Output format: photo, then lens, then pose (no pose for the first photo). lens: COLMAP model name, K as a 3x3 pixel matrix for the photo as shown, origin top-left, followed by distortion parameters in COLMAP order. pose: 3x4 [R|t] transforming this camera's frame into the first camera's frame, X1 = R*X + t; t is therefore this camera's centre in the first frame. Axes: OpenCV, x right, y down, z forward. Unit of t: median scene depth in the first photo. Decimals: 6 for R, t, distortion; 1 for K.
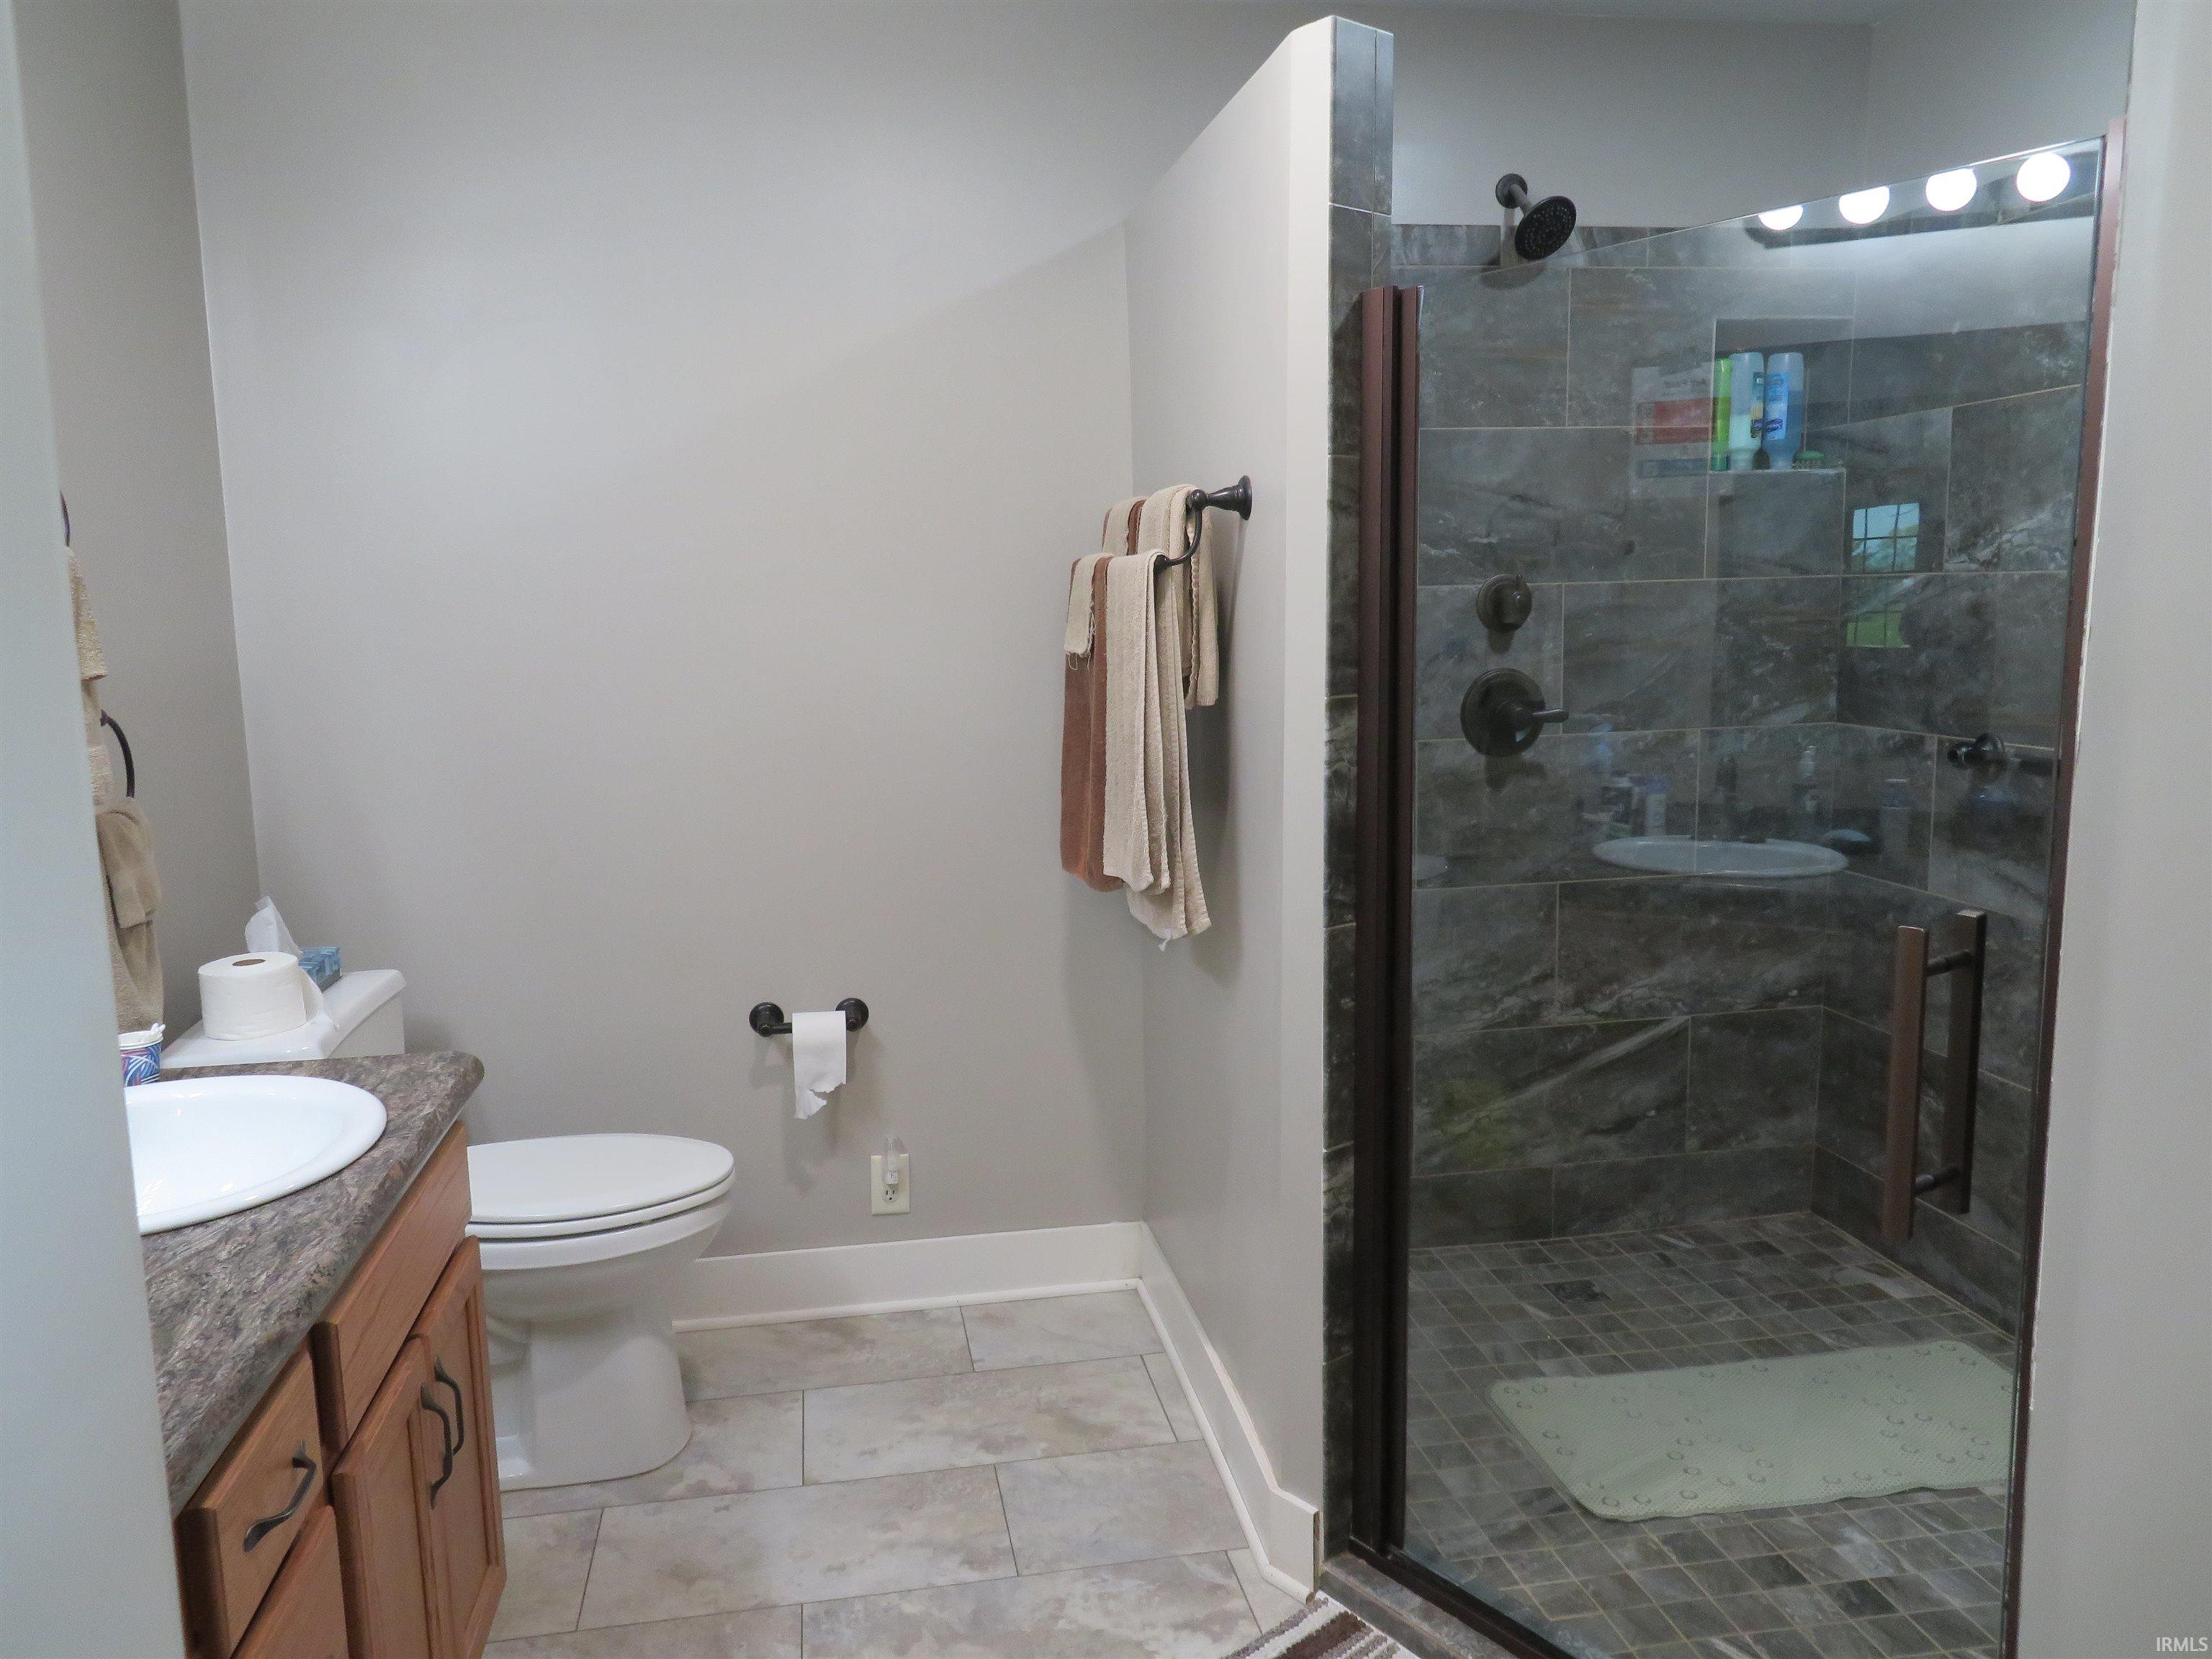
lens RADIAL K [[1610.0, 0, 1054.7], [0, 1610.0, 834.8], [0, 0, 1]] dist [0.003386, 0.003533]
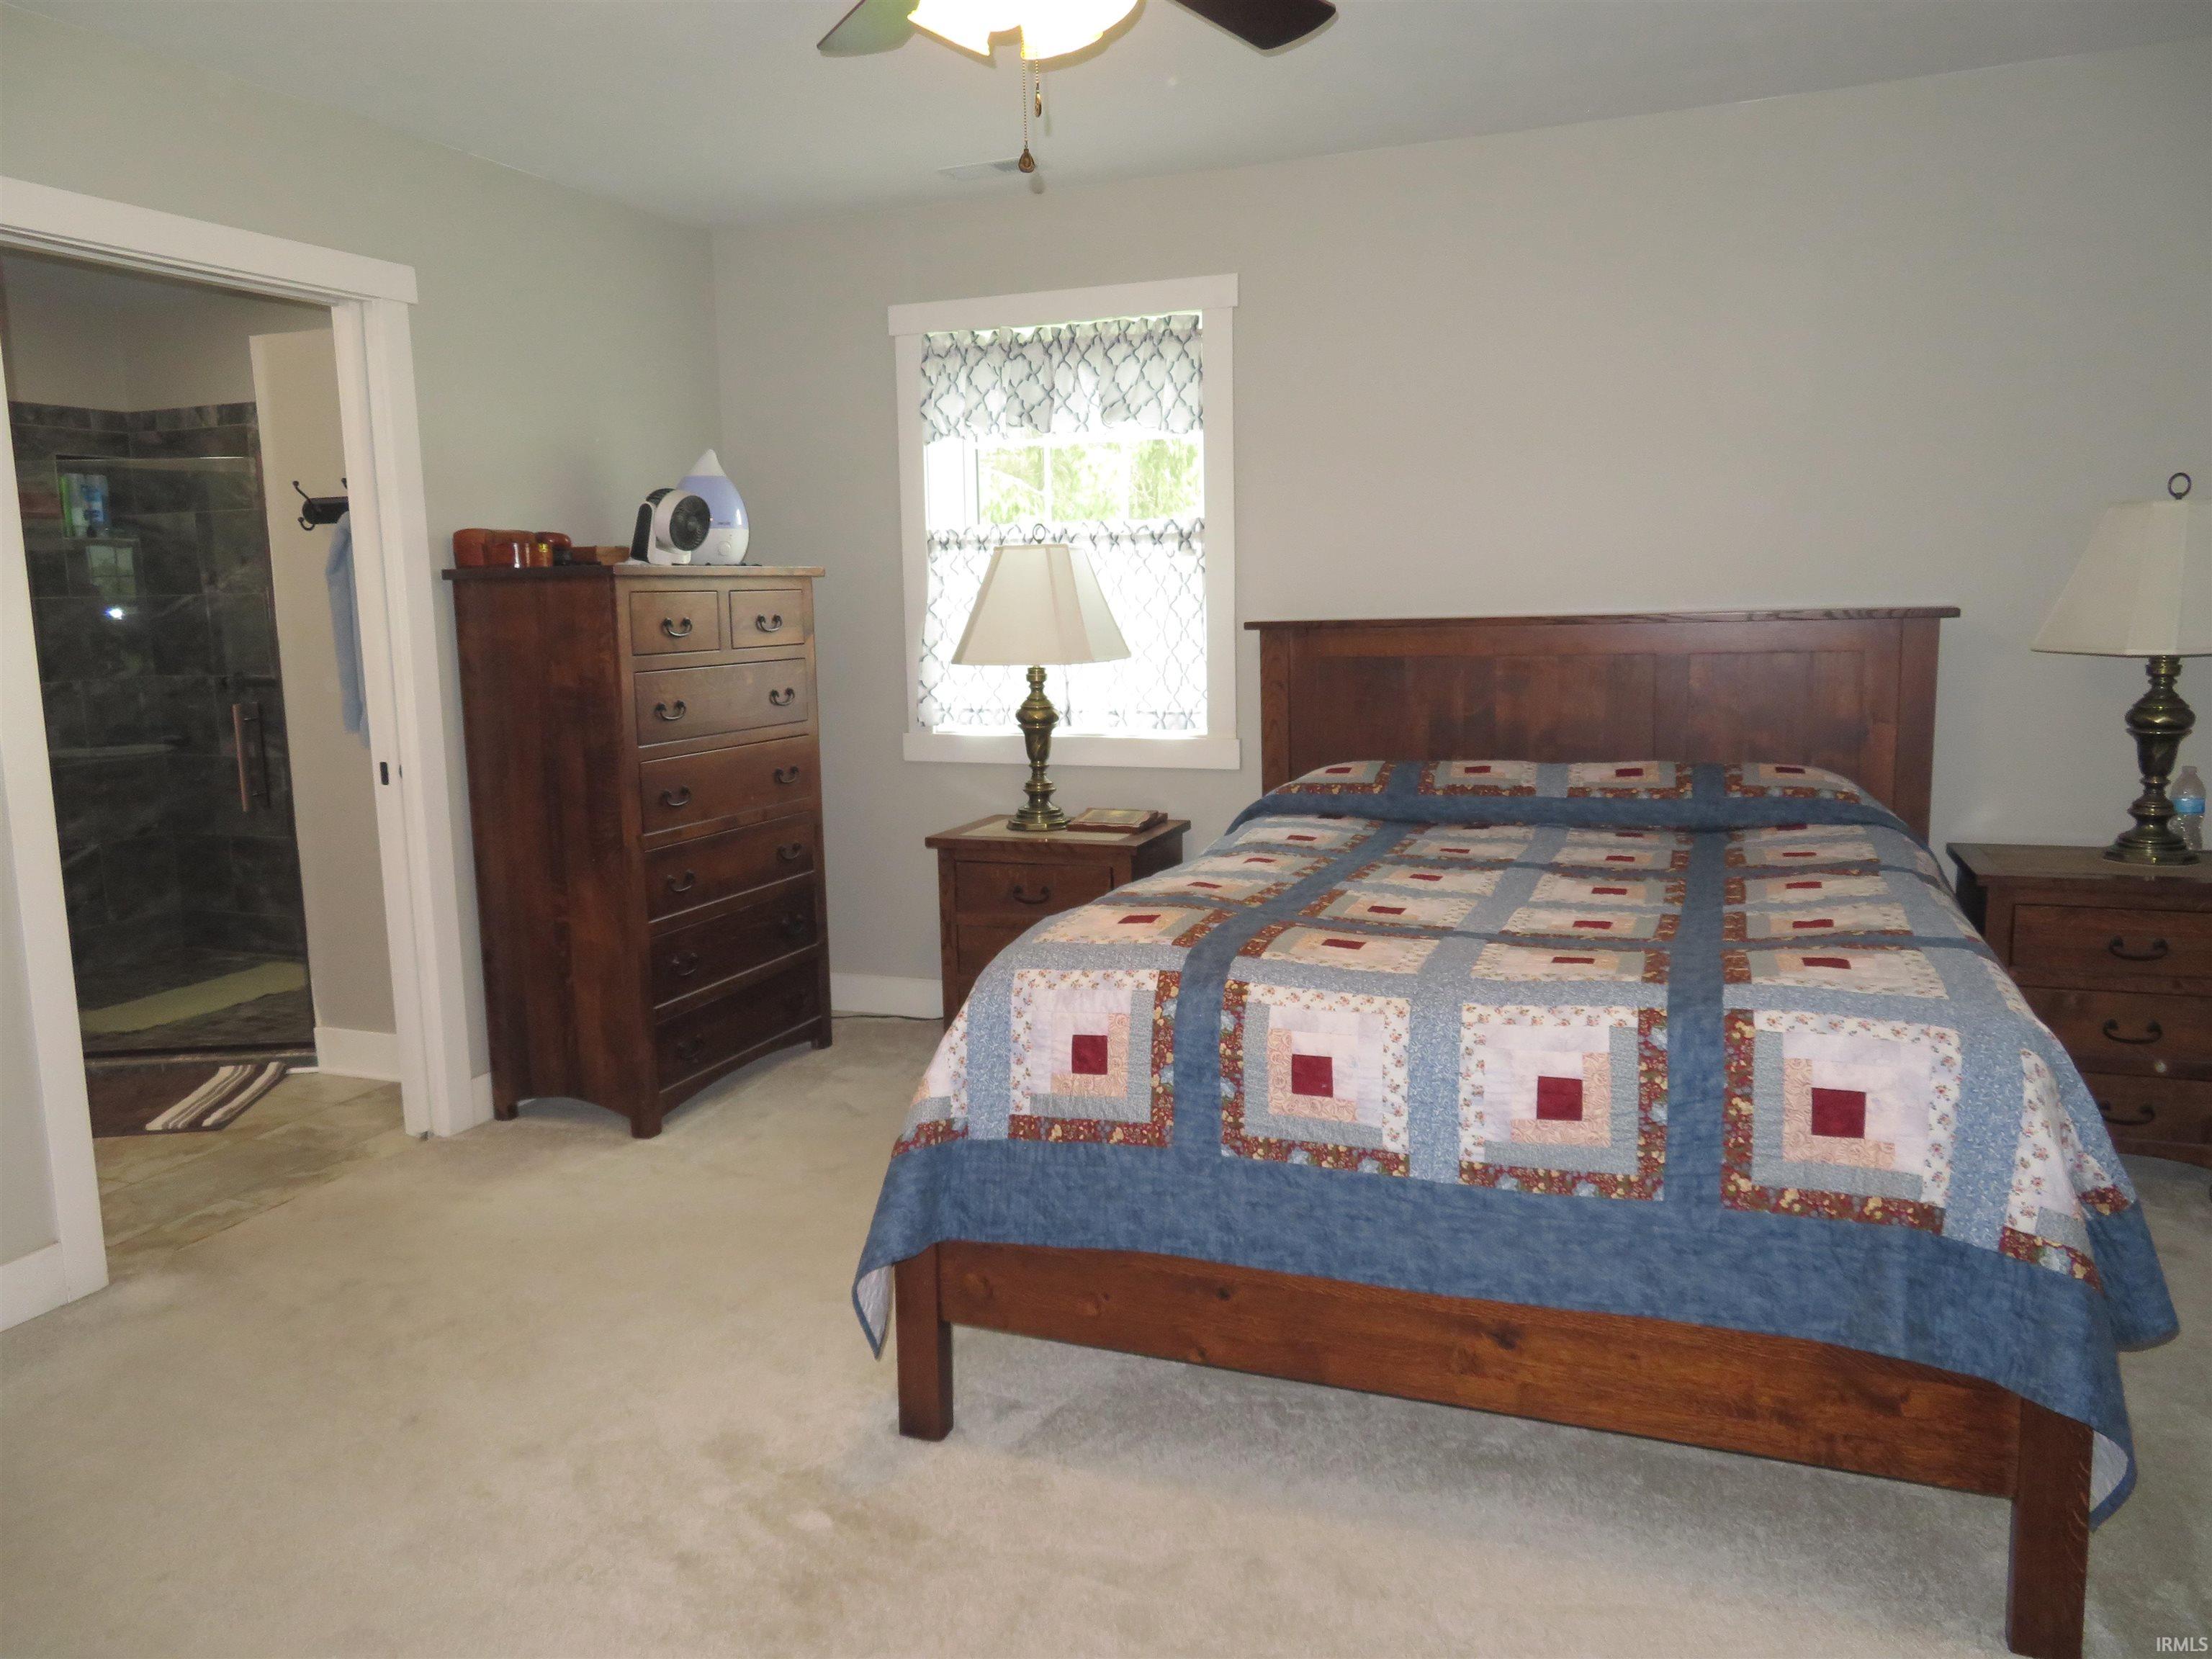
lens RADIAL K [[1618.0, 0, 1106.0], [0, 1618.0, 829.5], [0, 0, 1]] dist [-0.005859, 0.009324]
pose [[0.510017, -0.115017, 0.852440, -0.574657], [0.135907, 0.989347, 0.052176, 0.160525], [-0.849360, 0.089242, 0.520216, -0.896580]]
